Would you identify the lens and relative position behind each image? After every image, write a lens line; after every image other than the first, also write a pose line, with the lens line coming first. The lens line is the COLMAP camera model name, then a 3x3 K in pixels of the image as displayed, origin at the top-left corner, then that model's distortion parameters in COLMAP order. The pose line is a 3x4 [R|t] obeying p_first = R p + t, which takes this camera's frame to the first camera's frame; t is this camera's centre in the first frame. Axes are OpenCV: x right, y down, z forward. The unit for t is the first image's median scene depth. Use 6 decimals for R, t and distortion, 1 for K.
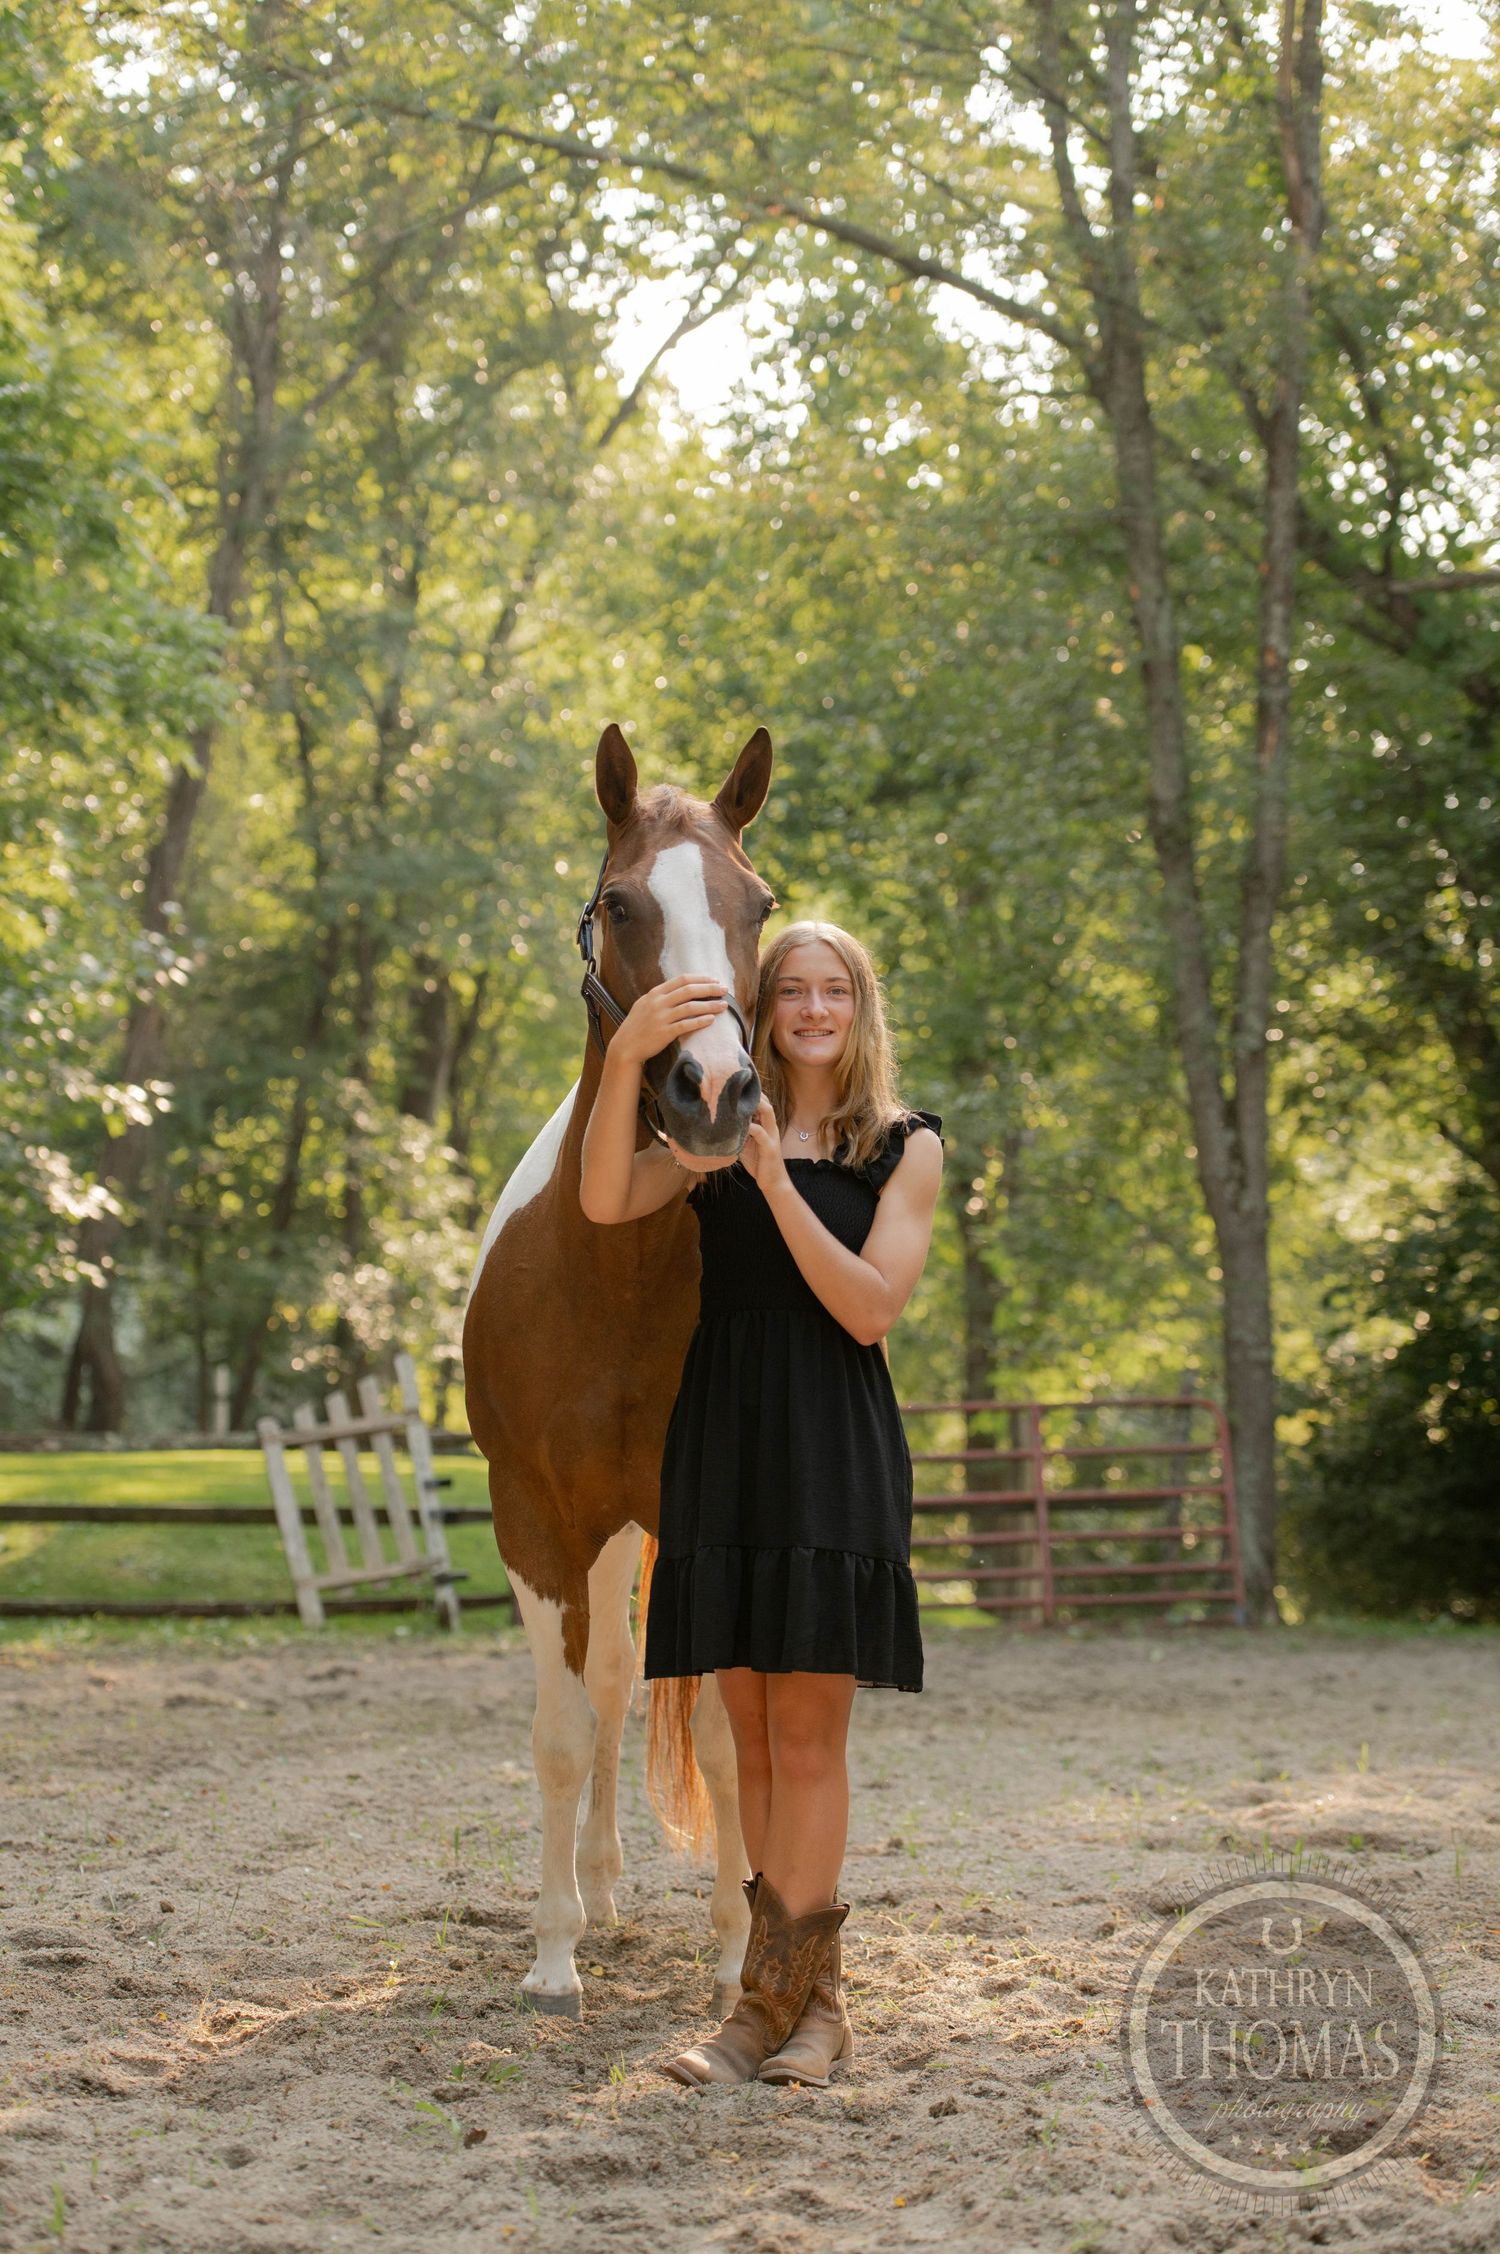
lens RADIAL K [[5219.4, 0, 746.5], [0, 5219.4, 1122.0], [0, 0, 1]] dist [-0.235660, 0.000000]
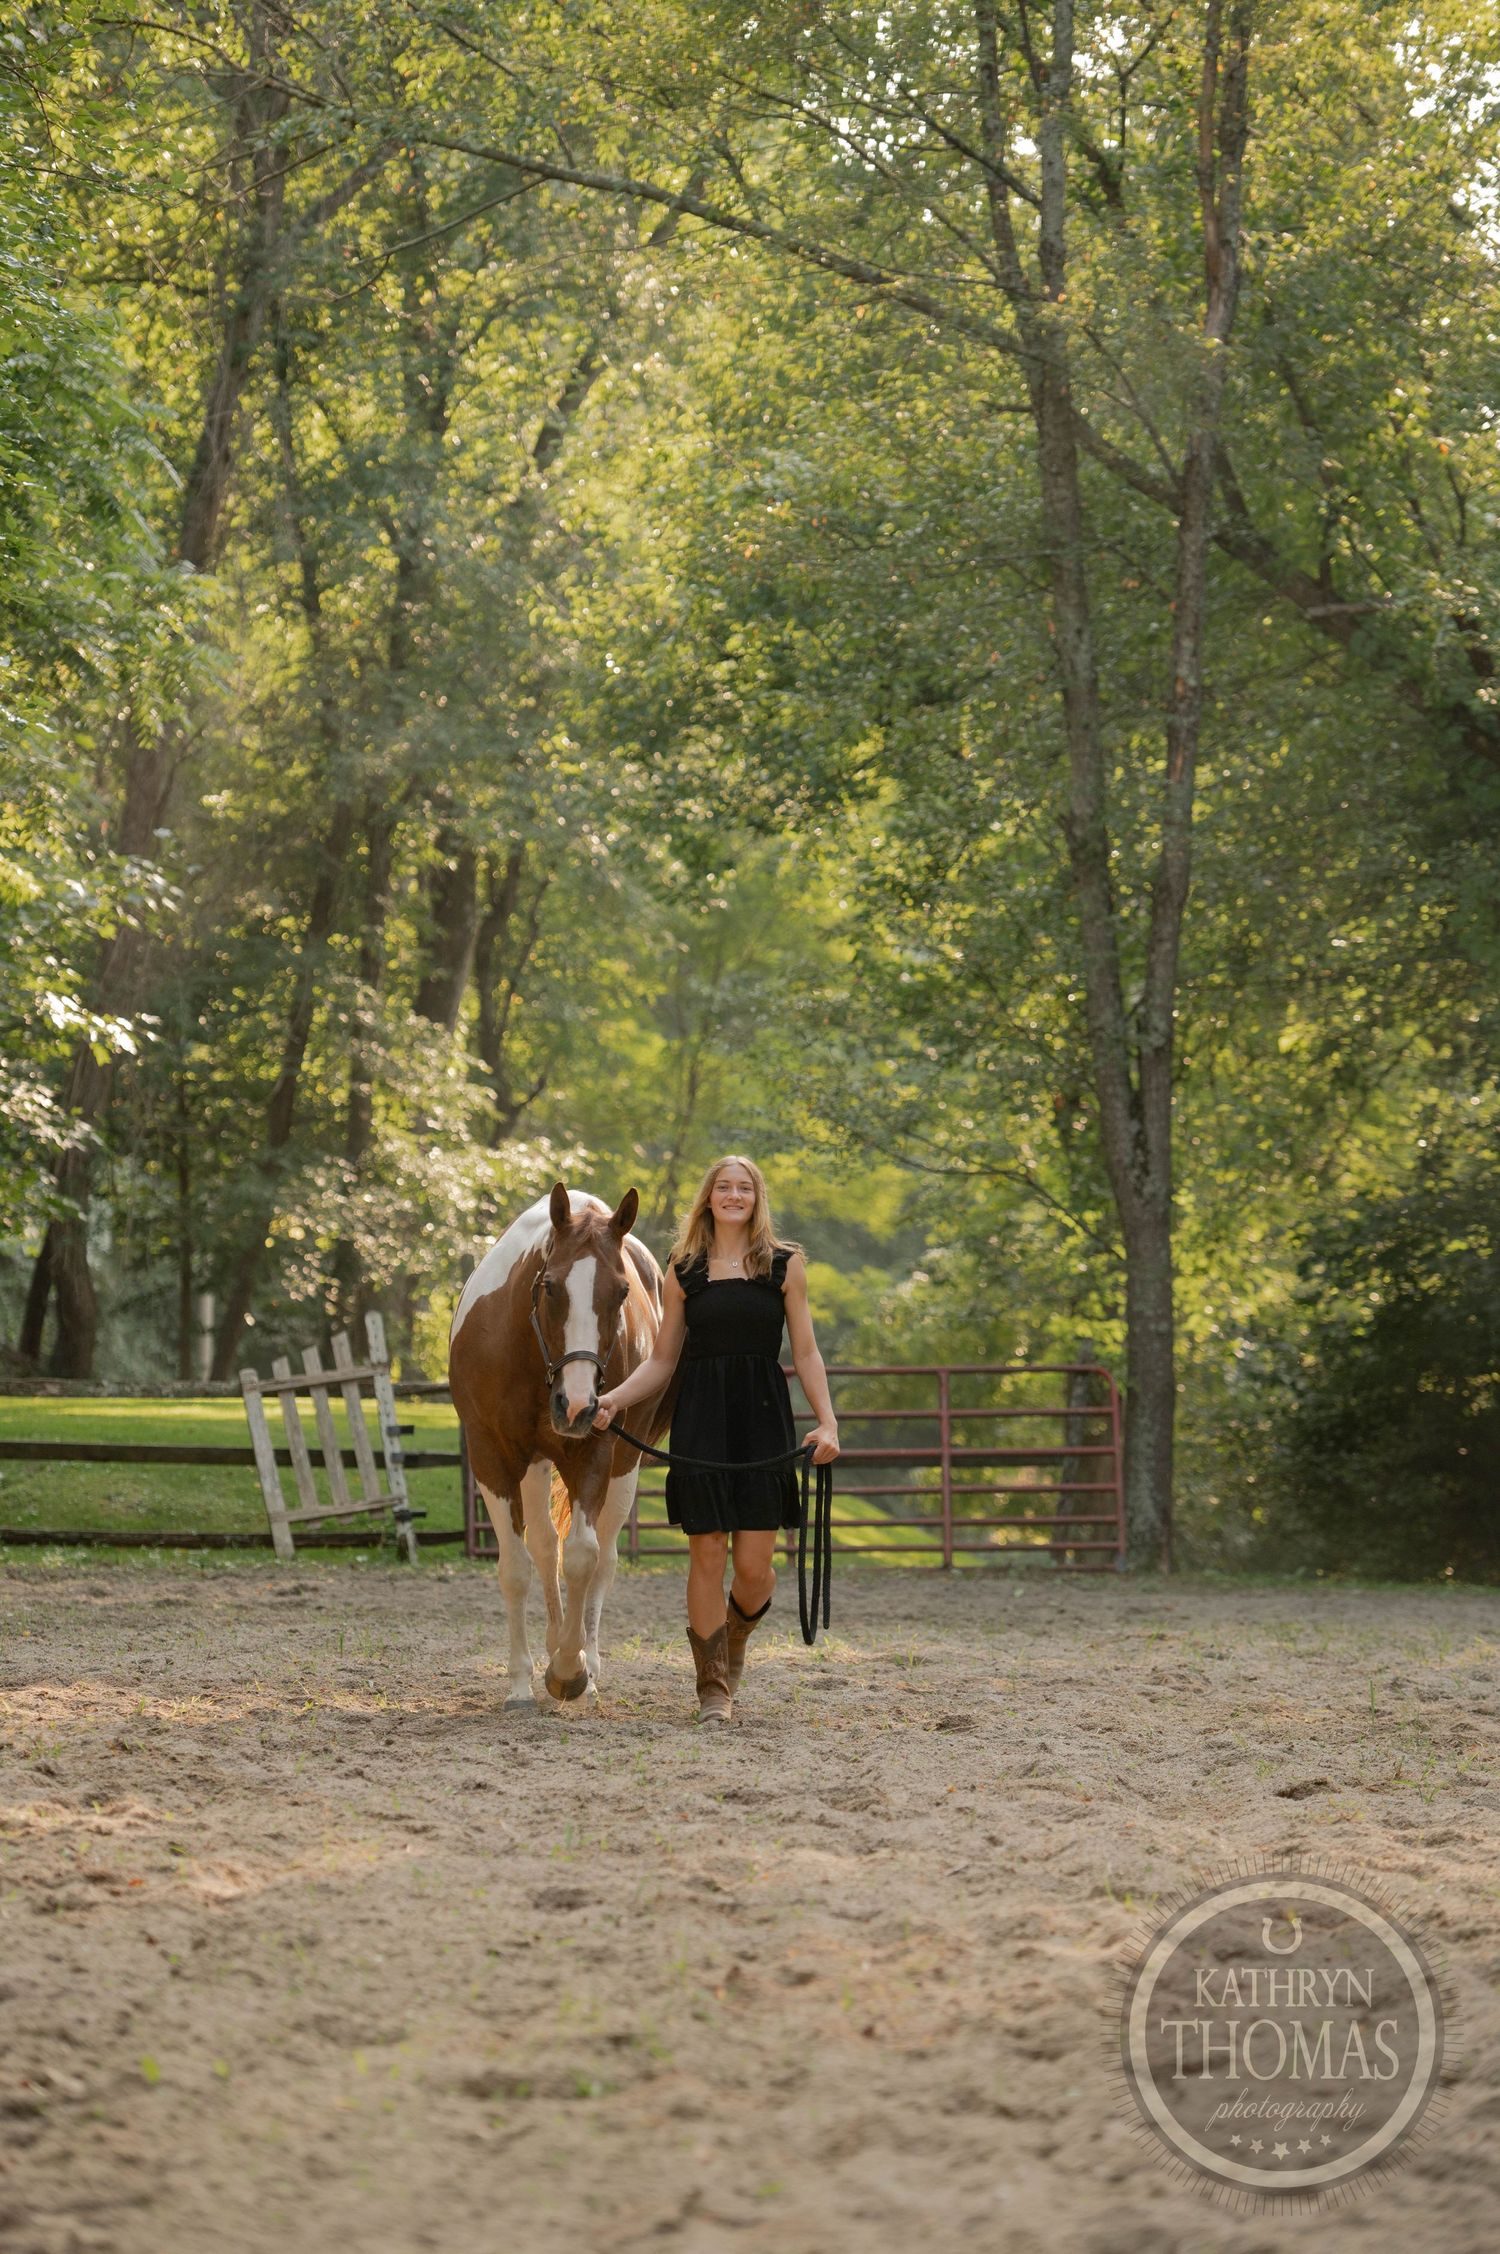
lens RADIAL K [[8039.6, 0, 750.1], [0, 8039.6, 1129.3], [0, 0, 1]] dist [0.212336, 0.000000]
pose [[0.999268, 0.018527, -0.033483, 0.068675], [-0.017499, 0.999374, 0.030744, -0.046684], [0.034032, -0.030135, 0.998966, -0.680595]]
